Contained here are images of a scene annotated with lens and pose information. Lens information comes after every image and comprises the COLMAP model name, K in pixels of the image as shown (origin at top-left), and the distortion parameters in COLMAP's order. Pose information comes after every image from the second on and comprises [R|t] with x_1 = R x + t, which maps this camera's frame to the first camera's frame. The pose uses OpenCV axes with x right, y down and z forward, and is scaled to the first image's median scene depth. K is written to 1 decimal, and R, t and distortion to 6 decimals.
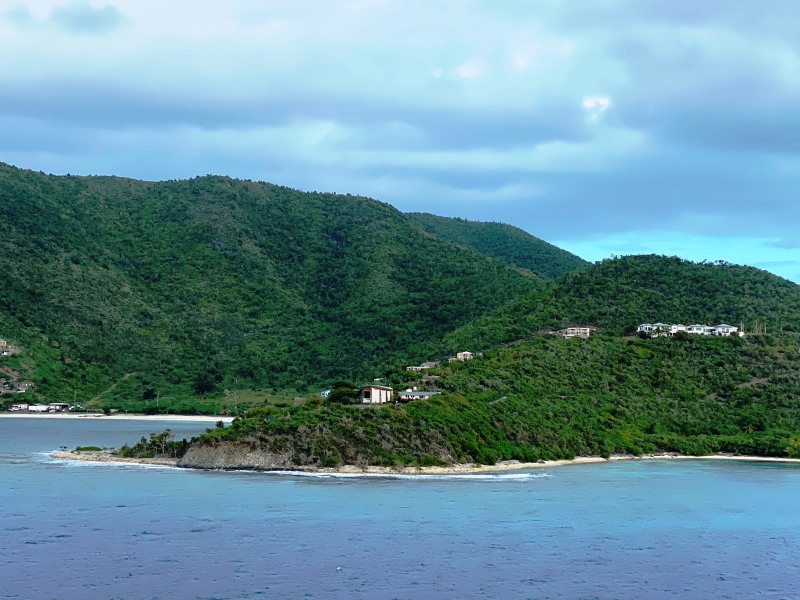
lens RADIAL K [[1622.5, 0, 400.1], [0, 1622.5, 300.1], [0, 0, 1]] dist [0.110844, 0.000000]
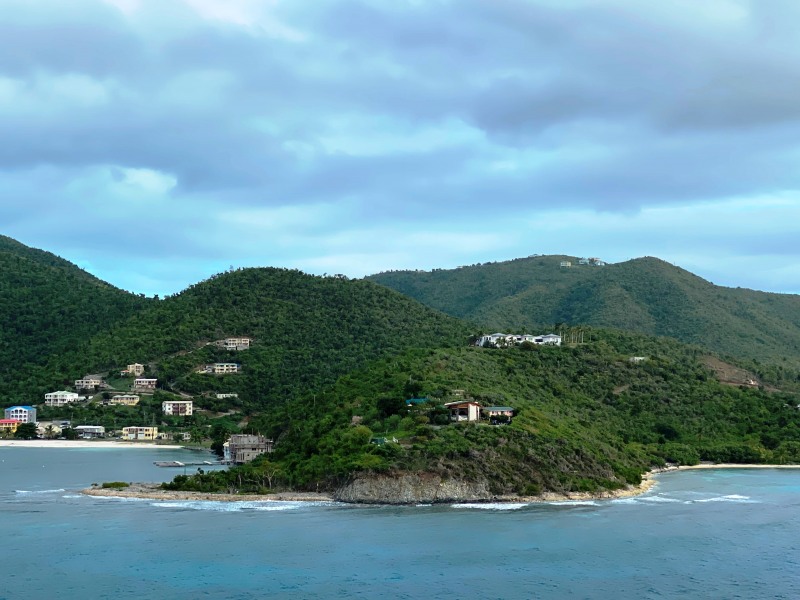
lens RADIAL K [[1490.0, 0, 400.0], [0, 1490.0, 299.4], [0, 0, 1]] dist [0.039341, 0.000000]
pose [[0.907532, 0.010439, 0.419853, -0.362486], [-0.006234, 0.999916, -0.011386, 0.005218], [-0.419937, 0.007716, 0.907521, 0.242437]]
